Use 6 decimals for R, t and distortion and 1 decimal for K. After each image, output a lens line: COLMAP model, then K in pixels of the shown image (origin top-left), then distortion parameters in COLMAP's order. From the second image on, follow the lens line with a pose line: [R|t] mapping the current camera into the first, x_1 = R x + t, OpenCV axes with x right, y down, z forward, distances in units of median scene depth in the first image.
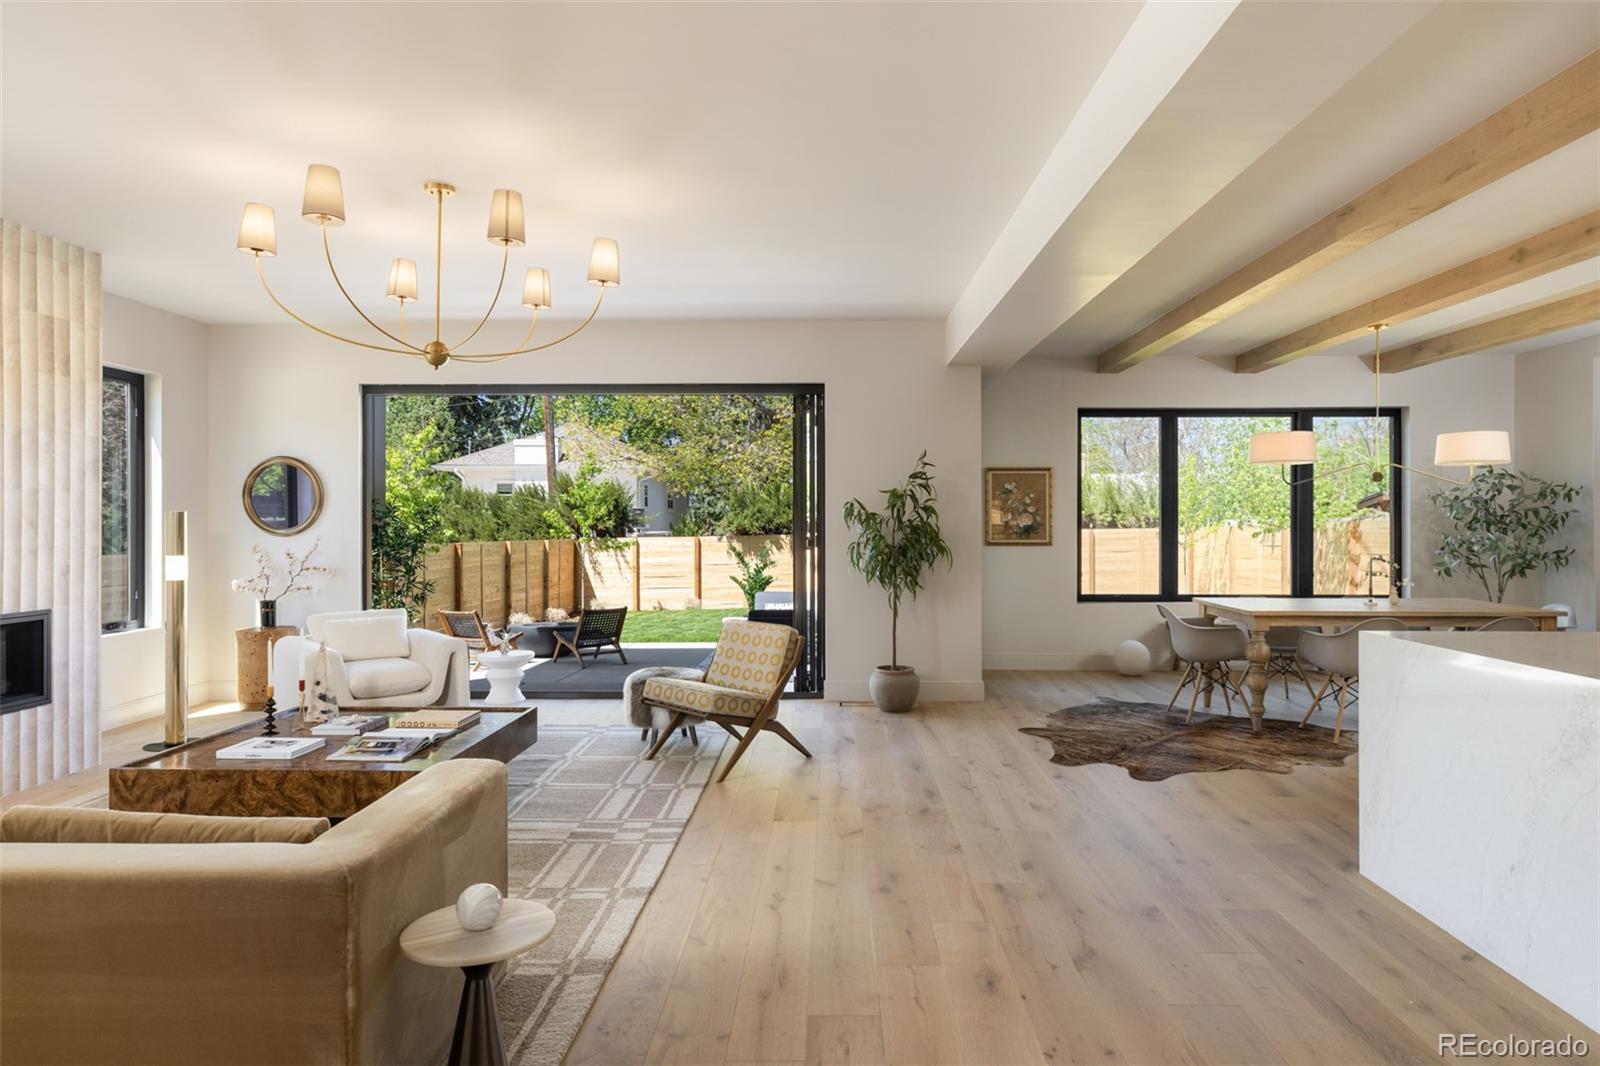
lens RADIAL K [[953.7, 0, 800.4], [0, 953.7, 518.5], [0, 0, 1]] dist [0.020747, 0.001117]
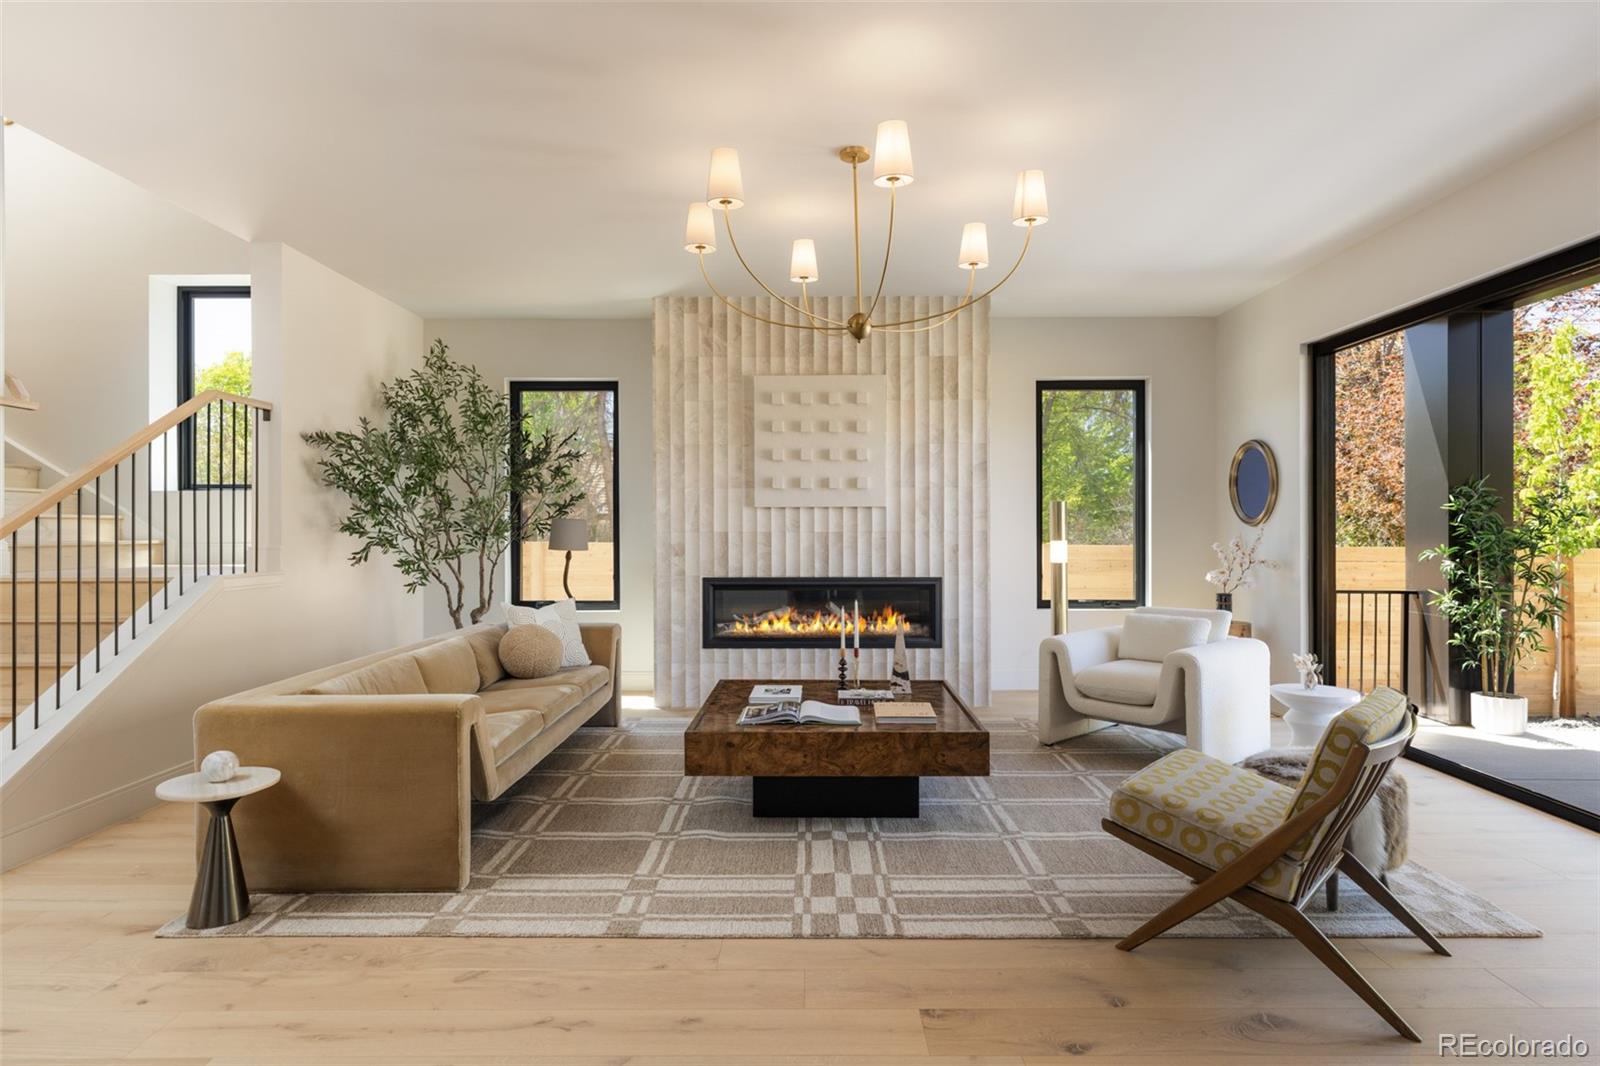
lens RADIAL K [[865.2, 0, 800.0], [0, 865.2, 533.0], [0, 0, 1]] dist [-0.000473, -0.000123]
pose [[0.032268, 0.004502, -0.999469, 0.307787], [0.004488, 0.999979, 0.004650, 0.020190], [0.999469, -0.004635, 0.032247, 0.584715]]
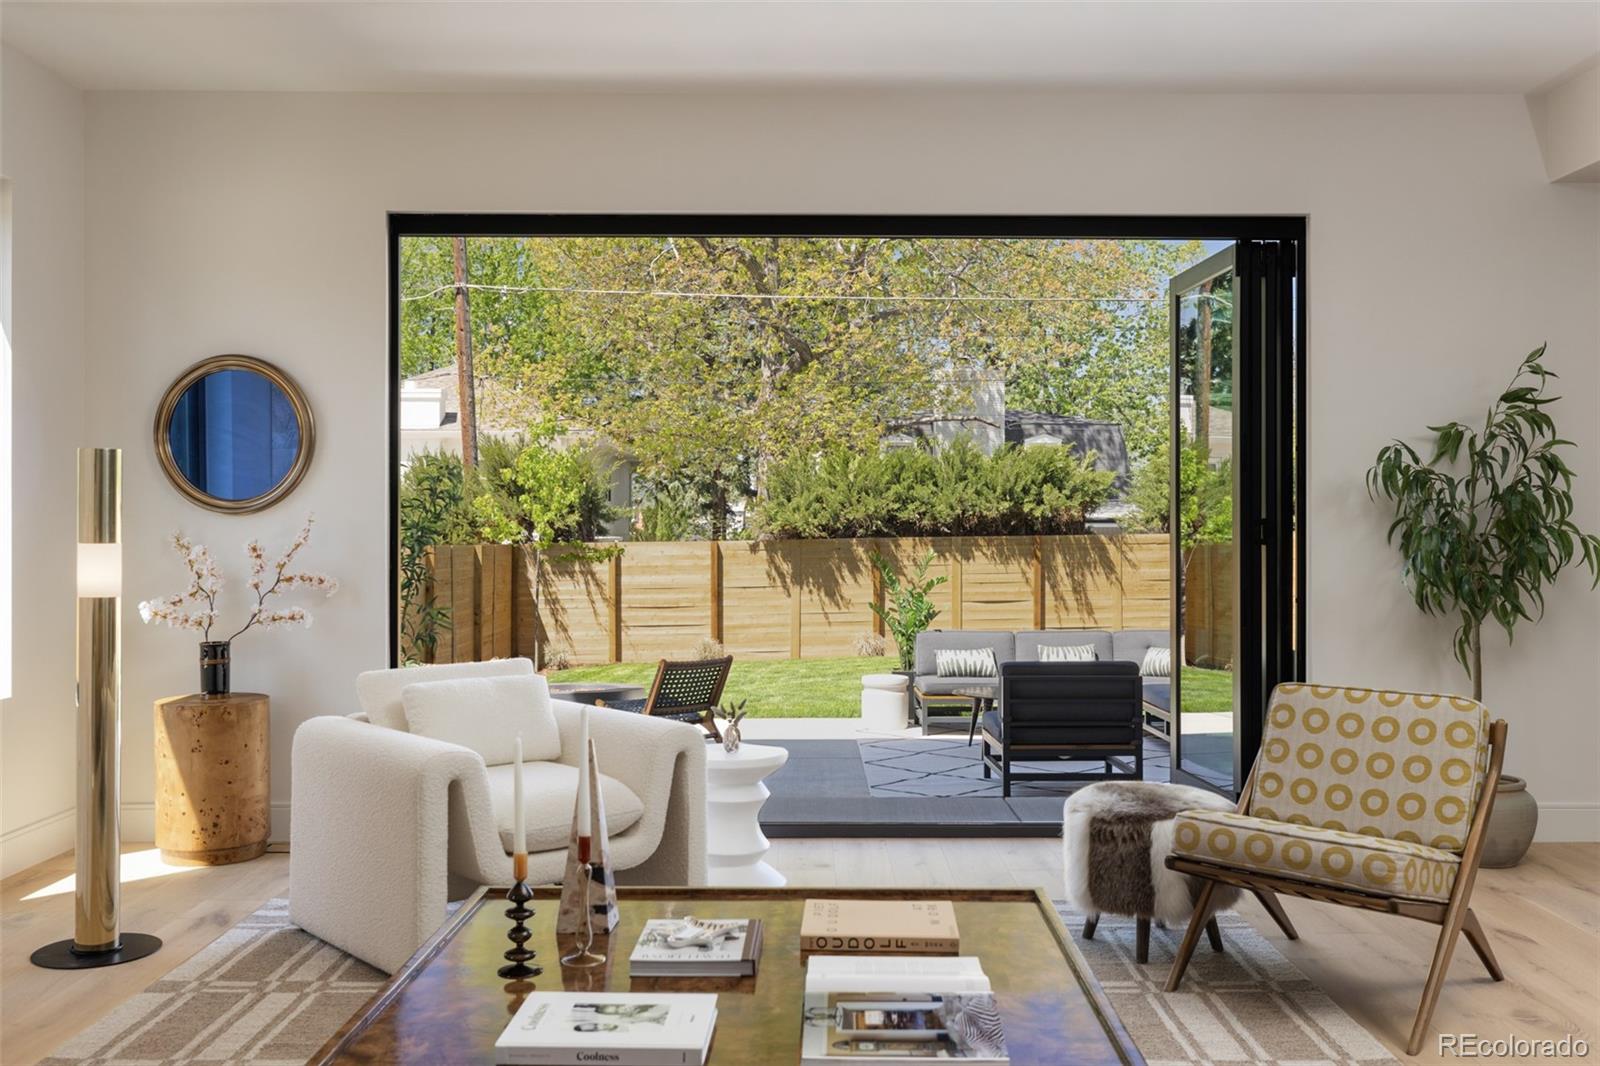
lens RADIAL K [[1461.0, 0, 800.0], [0, 1461.0, 533.0], [0, 0, 1]] dist [0.008218, 0.002830]
pose [[0.999646, 0.003031, 0.026442, -0.285182], [-0.003230, 0.999967, 0.007518, 0.023386], [-0.026418, -0.007601, 0.999622, 0.247147]]
